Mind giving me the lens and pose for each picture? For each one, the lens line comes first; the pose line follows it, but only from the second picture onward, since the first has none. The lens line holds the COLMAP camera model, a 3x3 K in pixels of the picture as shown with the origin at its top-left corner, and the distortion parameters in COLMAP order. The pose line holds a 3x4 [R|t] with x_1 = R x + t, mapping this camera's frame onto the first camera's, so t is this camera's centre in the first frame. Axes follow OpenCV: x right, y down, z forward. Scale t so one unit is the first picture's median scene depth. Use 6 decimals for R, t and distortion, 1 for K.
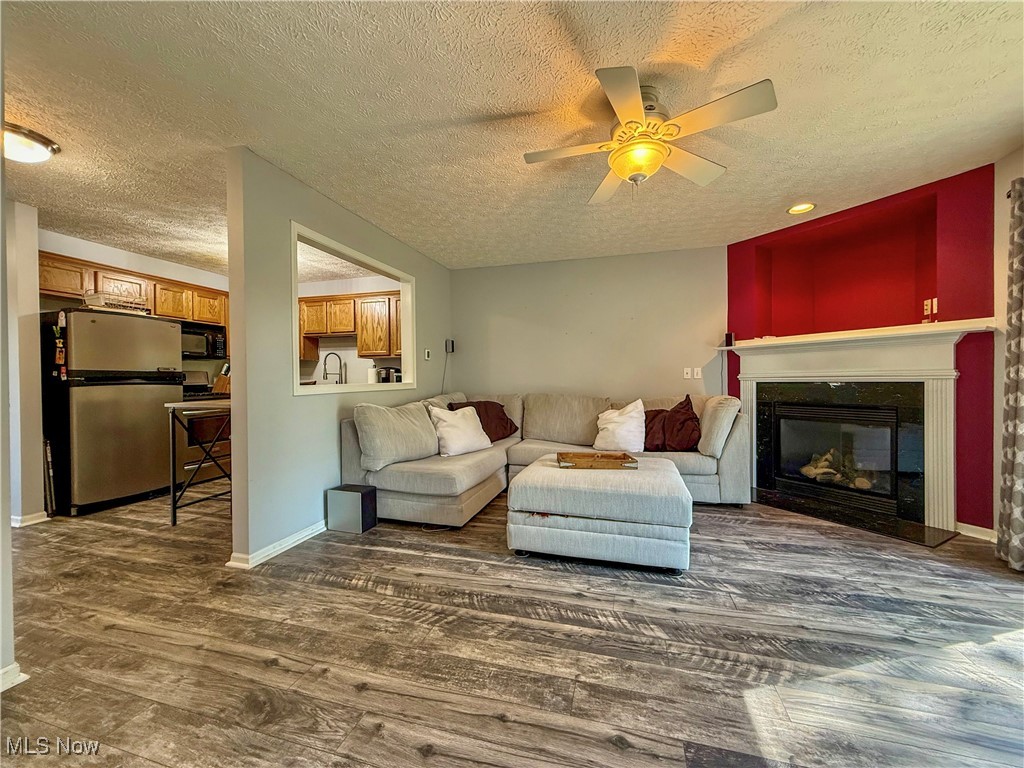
lens RADIAL K [[404.8, 0, 509.7], [0, 404.8, 383.2], [0, 0, 1]] dist [0.000423, 0.000133]
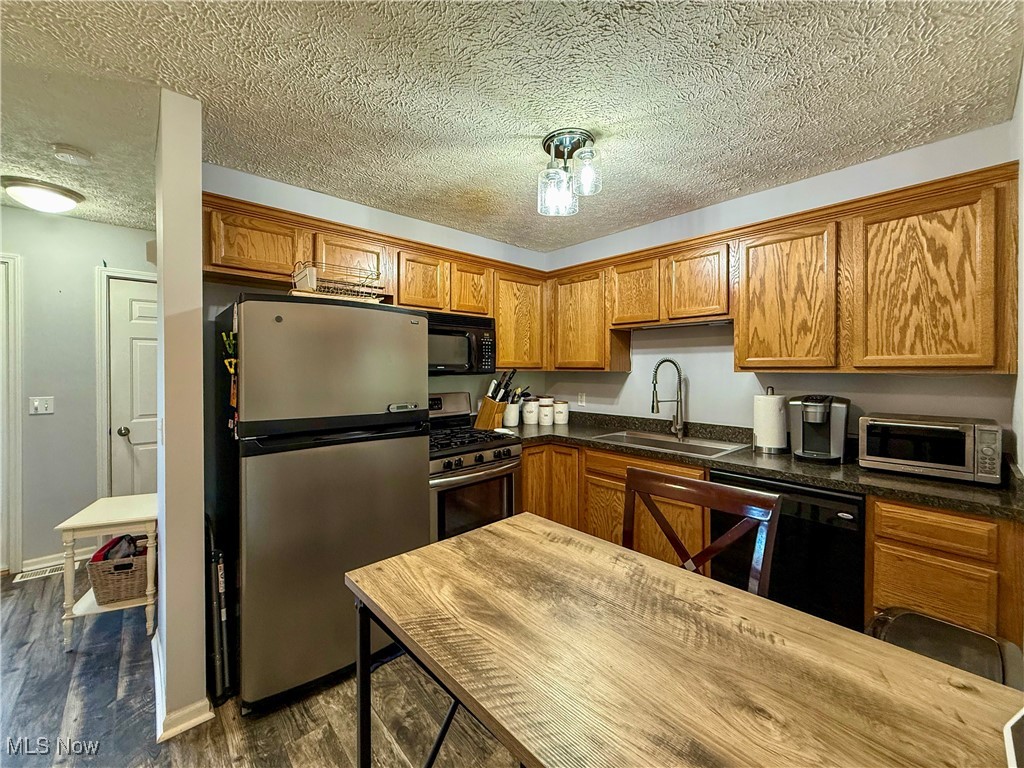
lens RADIAL K [[413.6, 0, 507.0], [0, 413.6, 372.3], [0, 0, 1]] dist [-0.001355, -0.000047]
pose [[0.847786, 0.010027, -0.530244, -0.683912], [-0.009485, 0.999948, 0.003743, -0.120235], [0.530254, 0.001856, 0.847837, 0.930956]]
